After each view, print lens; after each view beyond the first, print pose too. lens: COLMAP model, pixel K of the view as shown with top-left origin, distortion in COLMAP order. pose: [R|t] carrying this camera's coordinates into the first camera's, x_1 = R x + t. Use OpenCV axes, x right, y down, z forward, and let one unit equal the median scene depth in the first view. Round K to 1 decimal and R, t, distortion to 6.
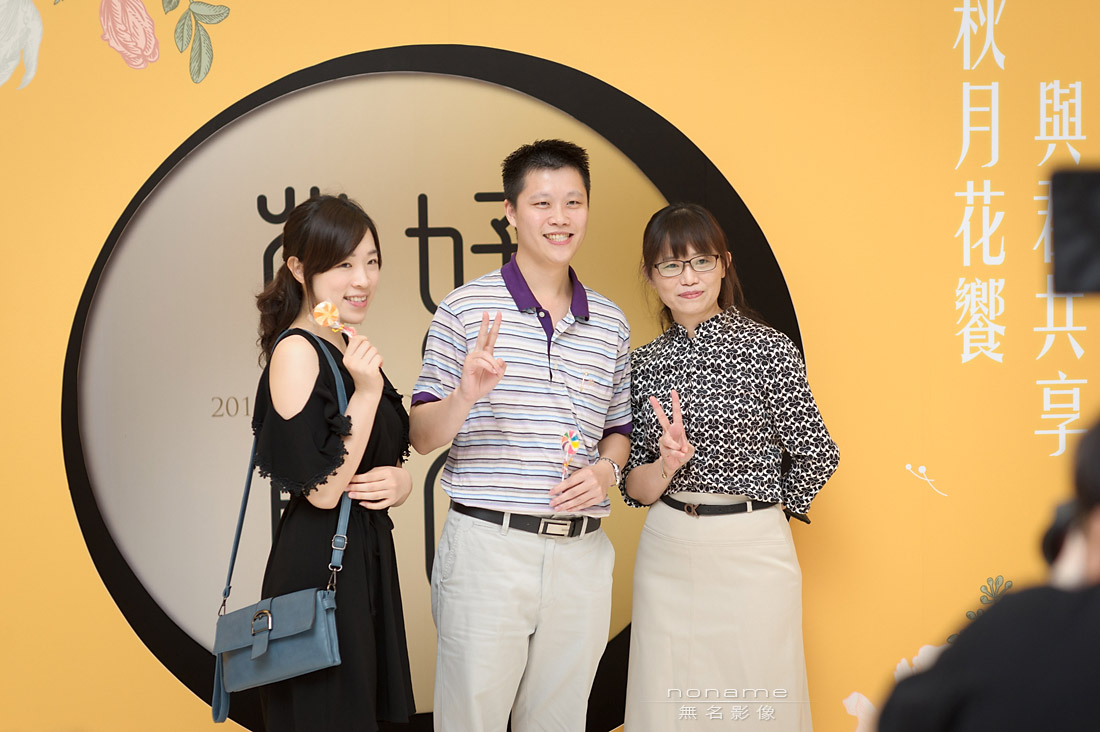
lens RADIAL K [[2629.9, 0, 545.8], [0, 2629.9, 365.5], [0, 0, 1]] dist [-0.012463, 0.000000]
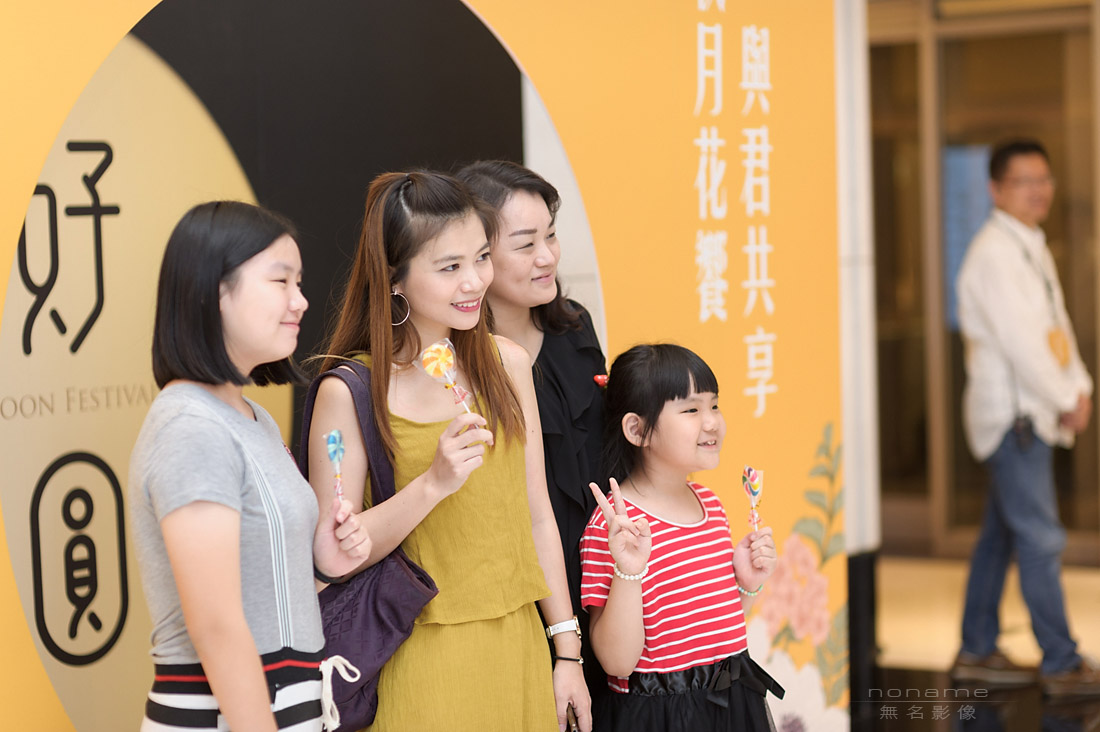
lens RADIAL K [[2629.9, 0, 552.0], [0, 2629.9, 371.7], [0, 0, 1]] dist [-0.012463, 0.000000]
pose [[0.694191, -0.046507, 0.718287, -0.558160], [0.053672, 0.998477, 0.012777, 0.002060], [-0.717787, 0.029682, 0.695630, 0.384361]]
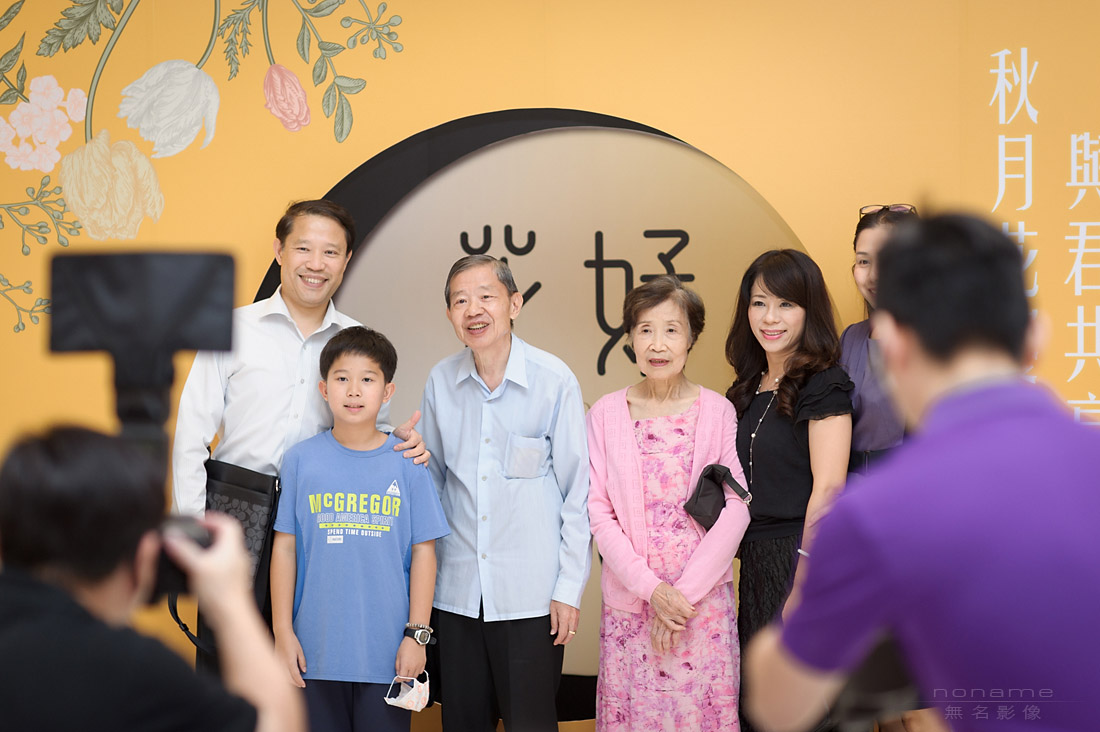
lens RADIAL K [[2629.9, 0, 554.0], [0, 2629.9, 366.0], [0, 0, 1]] dist [-0.012463, 0.000000]
pose [[0.958464, 0.016834, -0.284718, 0.297647], [-0.018852, 0.999813, -0.004346, 0.000060], [0.284591, 0.009533, 0.958602, -0.137082]]
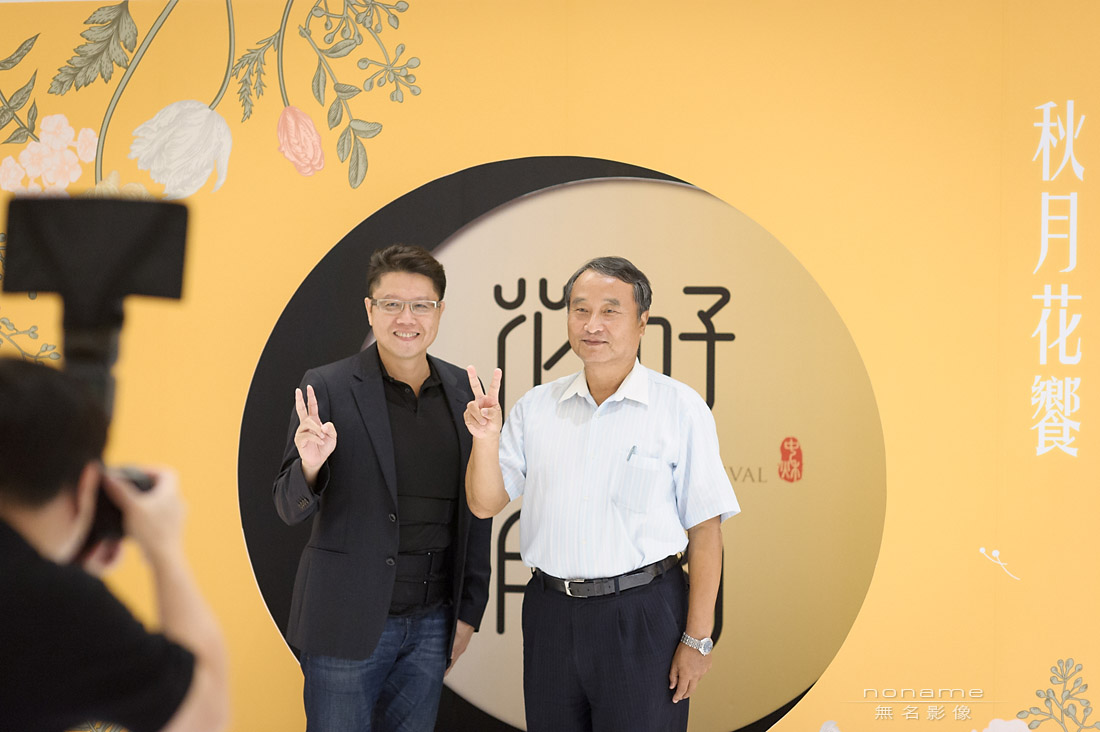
lens RADIAL K [[2629.9, 0, 547.8], [0, 2629.9, 365.9], [0, 0, 1]] dist [-0.012463, 0.000000]
pose [[0.938043, 0.031121, -0.345118, 0.339544], [-0.042059, 0.998821, -0.024251, -0.003017], [0.343956, 0.037264, 0.938246, -0.067834]]
